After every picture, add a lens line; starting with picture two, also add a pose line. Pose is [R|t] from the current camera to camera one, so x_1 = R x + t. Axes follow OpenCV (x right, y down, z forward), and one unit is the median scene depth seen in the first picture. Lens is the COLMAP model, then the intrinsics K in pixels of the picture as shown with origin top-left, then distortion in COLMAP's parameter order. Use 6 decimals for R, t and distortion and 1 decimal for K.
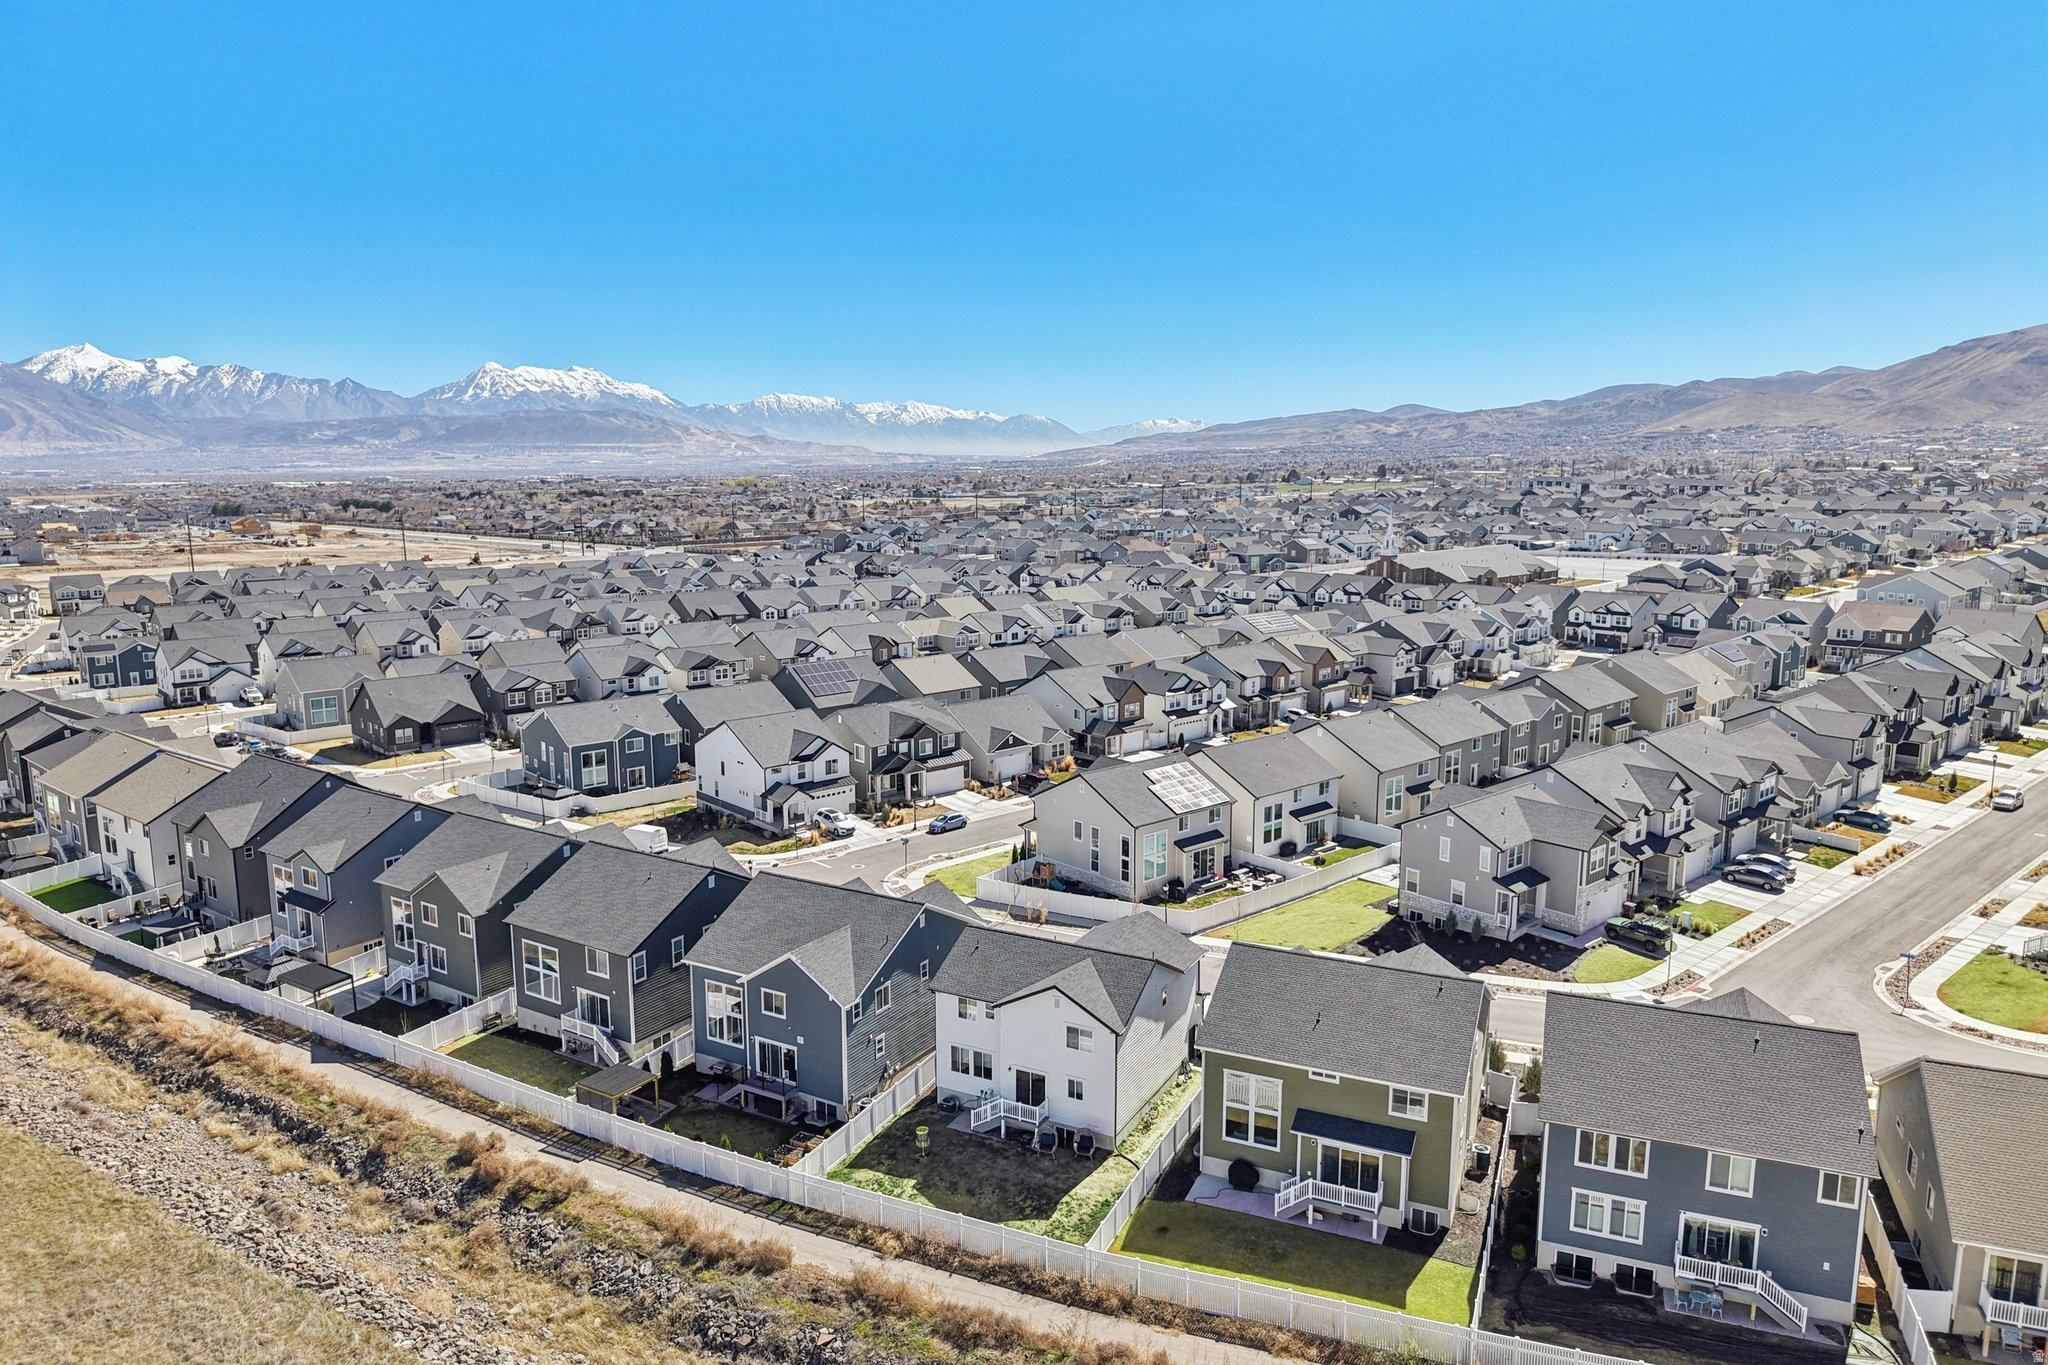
lens RADIAL K [[1384.2, 0, 1022.0], [0, 1384.2, 688.4], [0, 0, 1]] dist [0.031577, -0.034852]
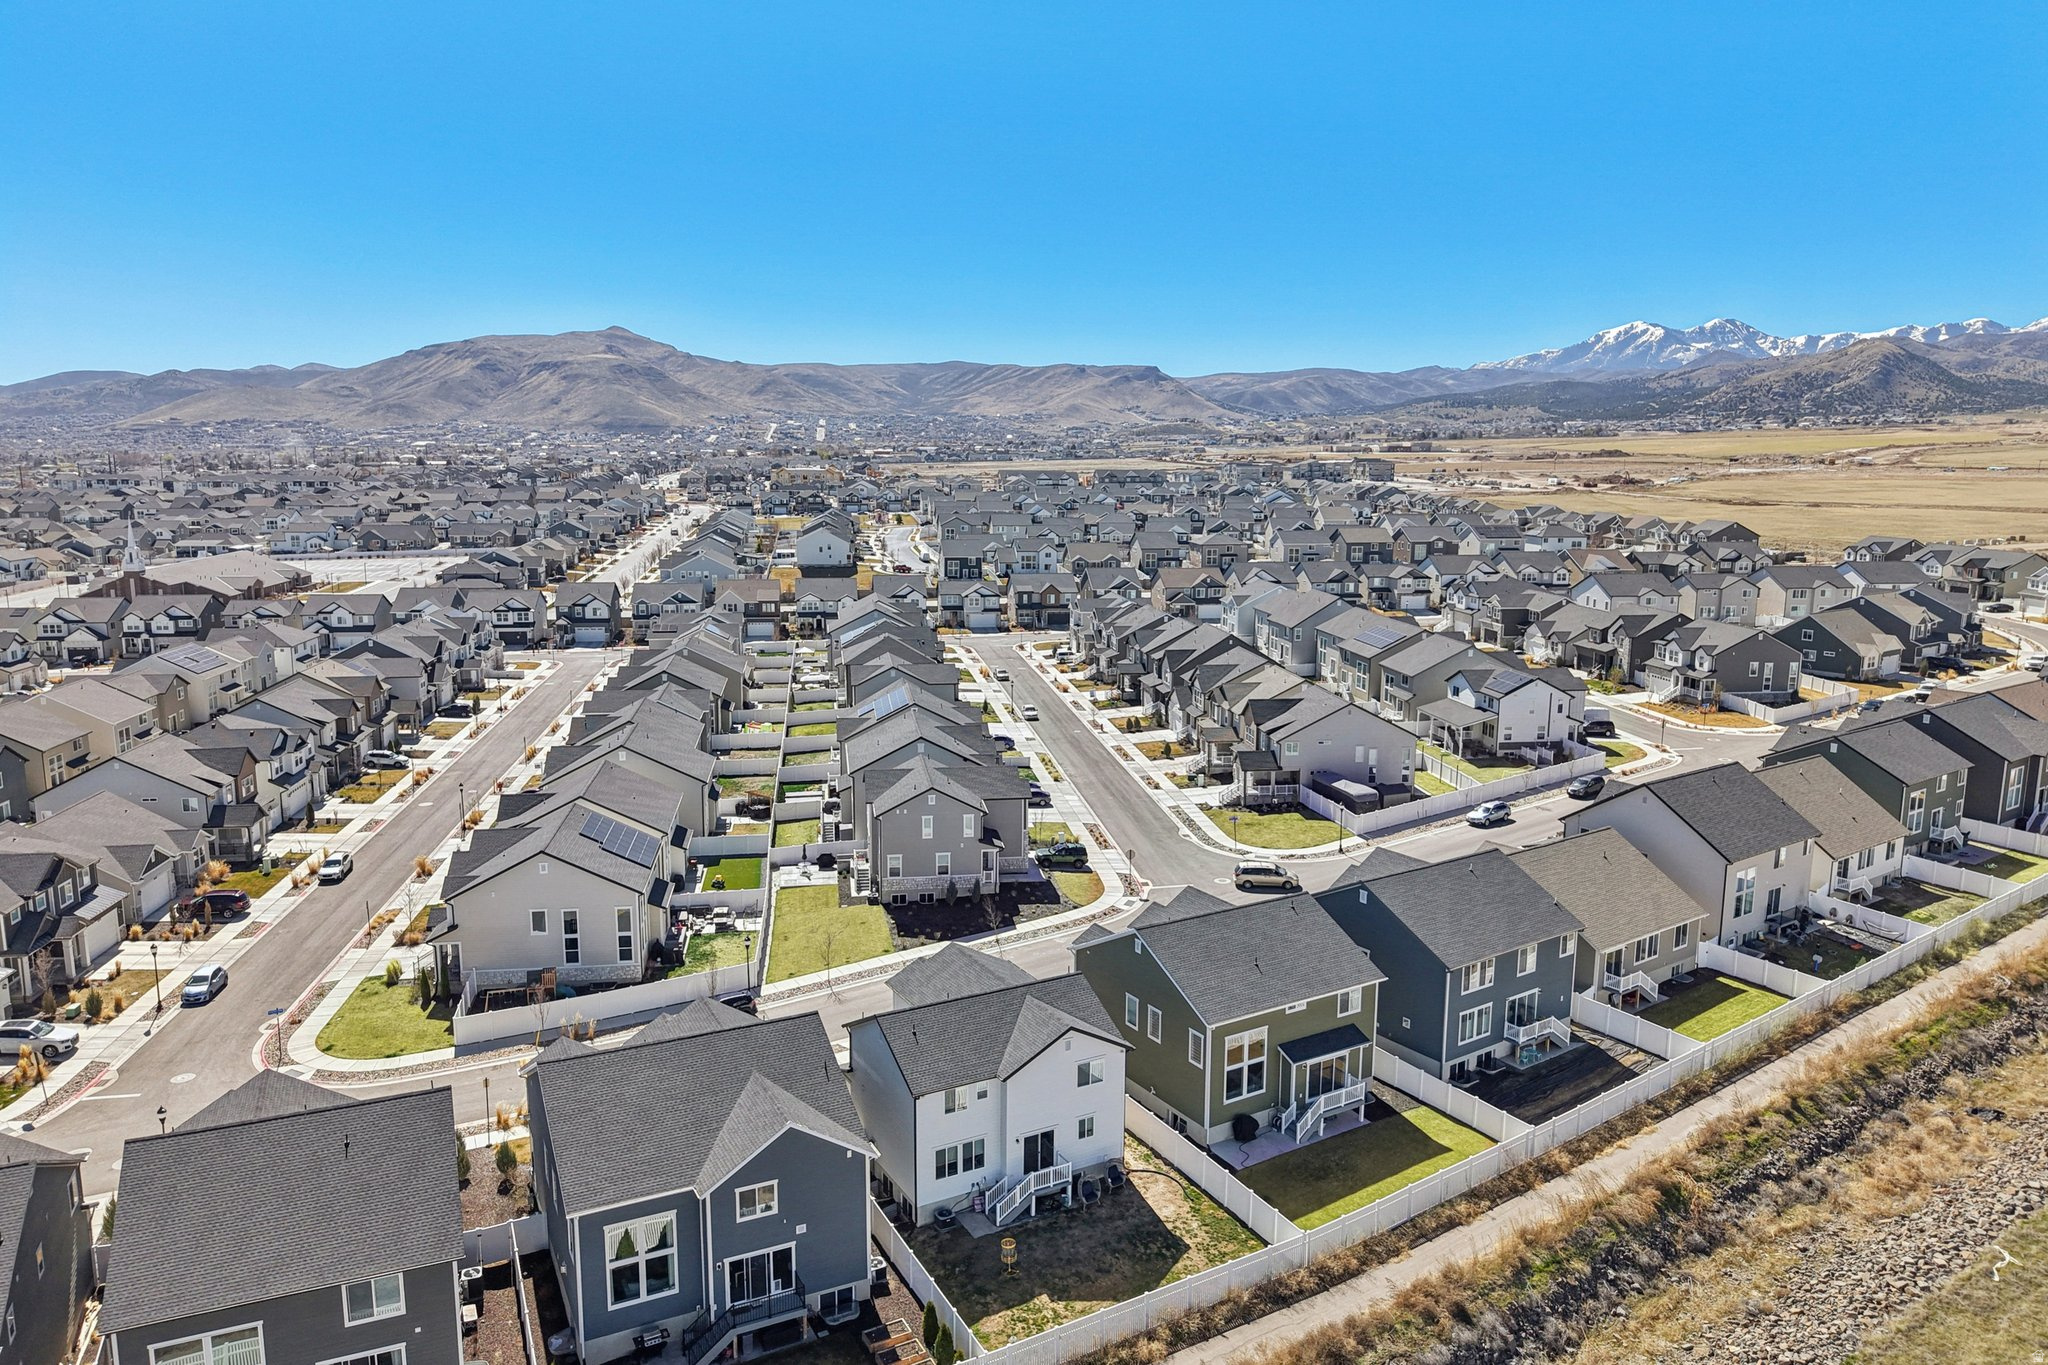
lens RADIAL K [[1384.2, 0, 1033.0], [0, 1384.2, 712.6], [0, 0, 1]] dist [0.031577, -0.034852]
pose [[0.542205, -0.154936, 0.825838, -0.364521], [0.137992, 0.985927, 0.094372, -0.042421], [-0.828838, 0.062790, 0.555954, 0.247391]]
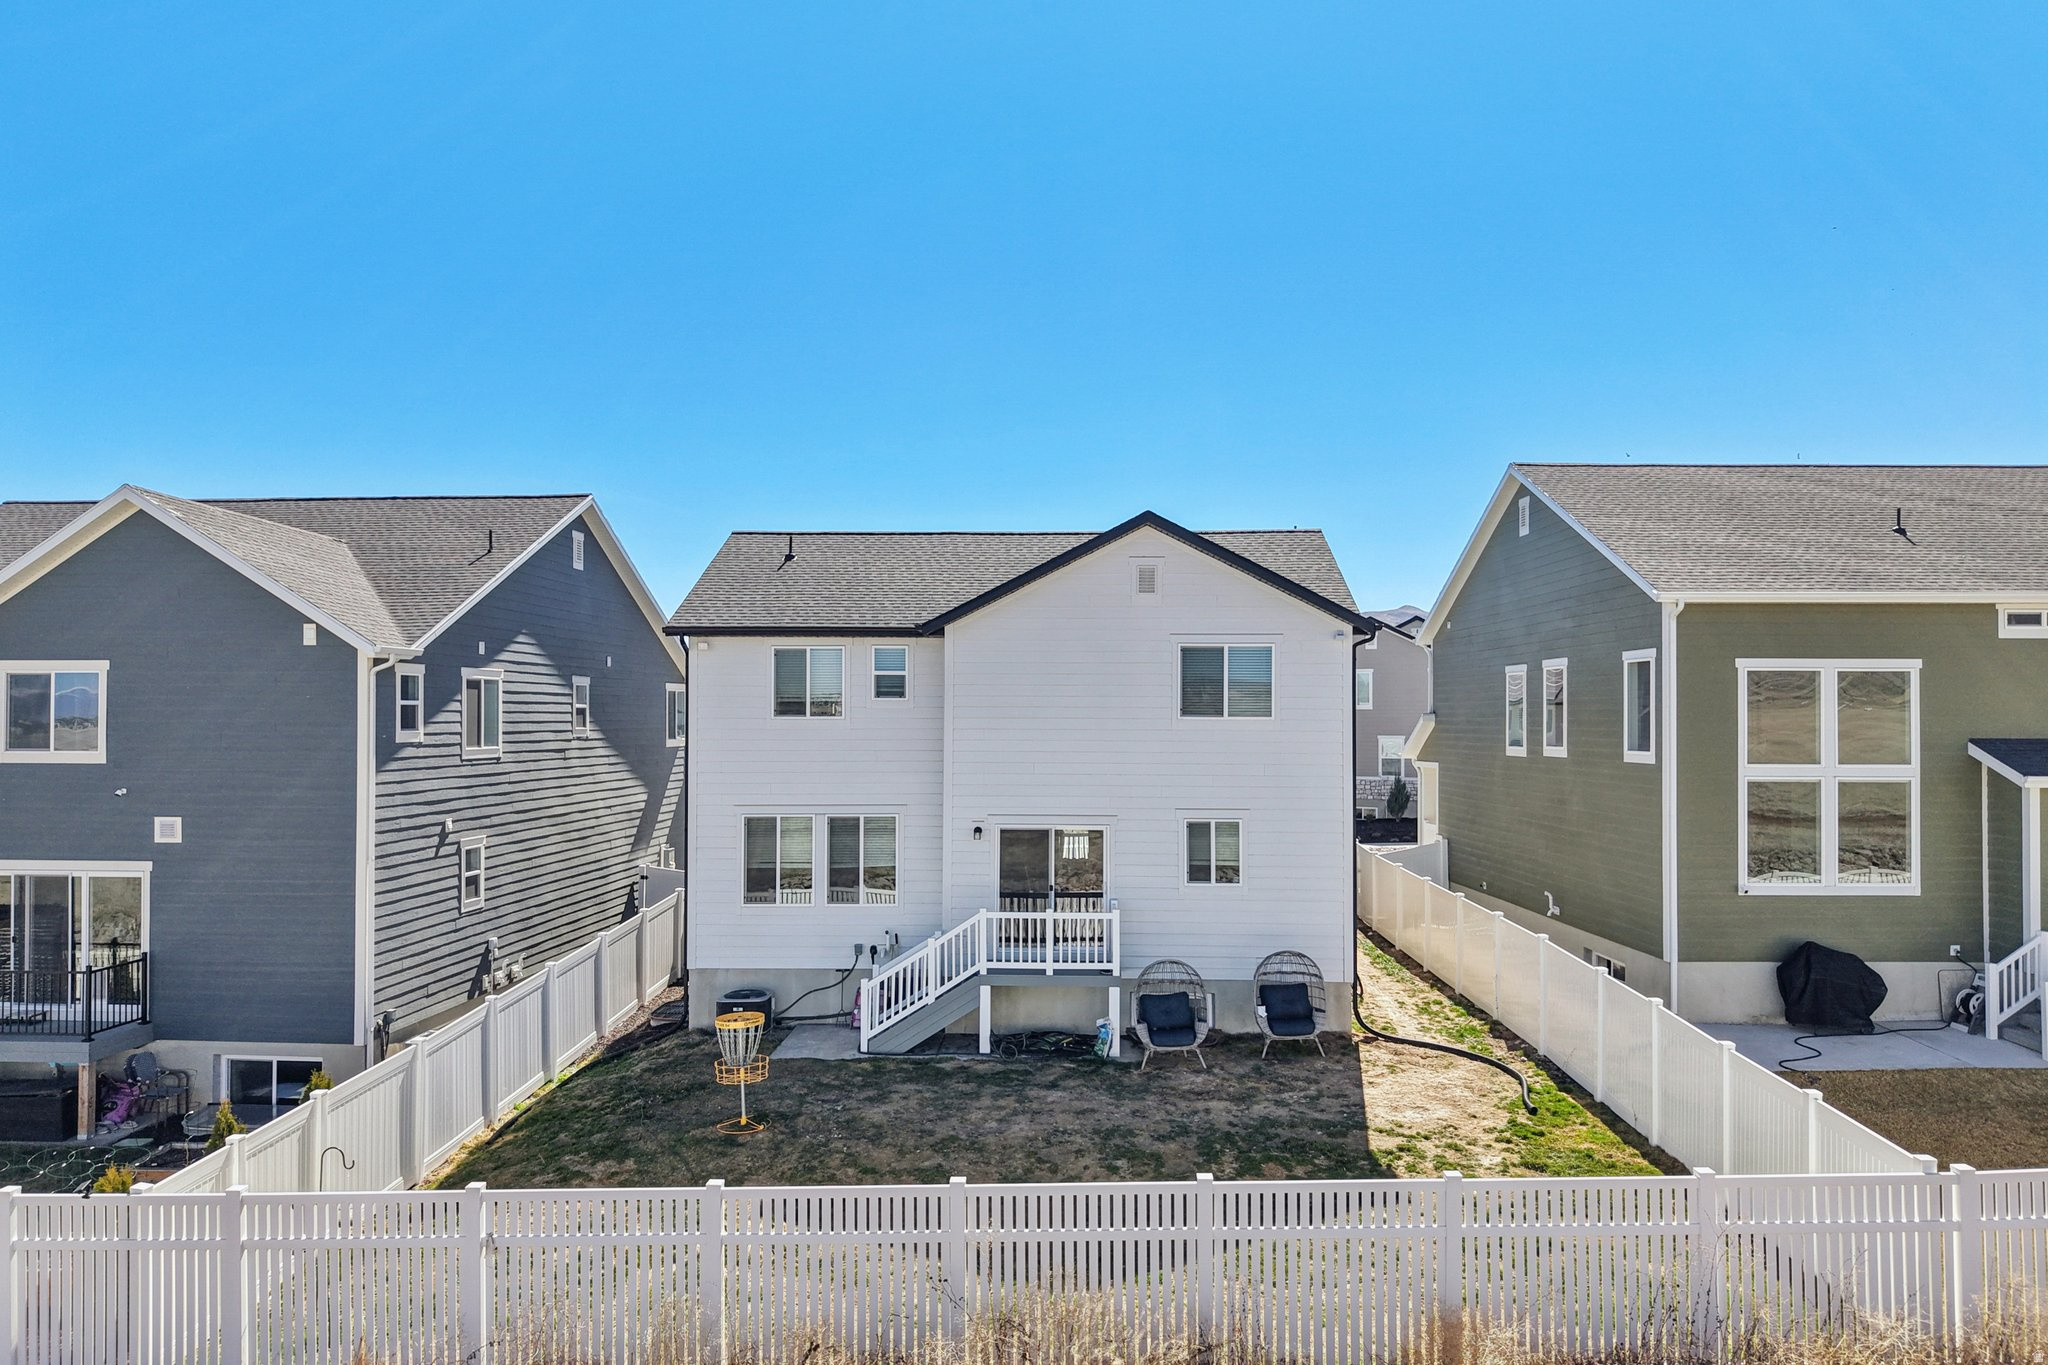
lens RADIAL K [[1384.2, 0, 1023.9], [0, 1384.2, 704.4], [0, 0, 1]] dist [0.031577, -0.034852]
pose [[0.904579, 0.004333, 0.426284, -0.067653], [0.075253, 0.982623, -0.169675, 0.155727], [-0.419611, 0.185564, 0.888534, 0.373100]]
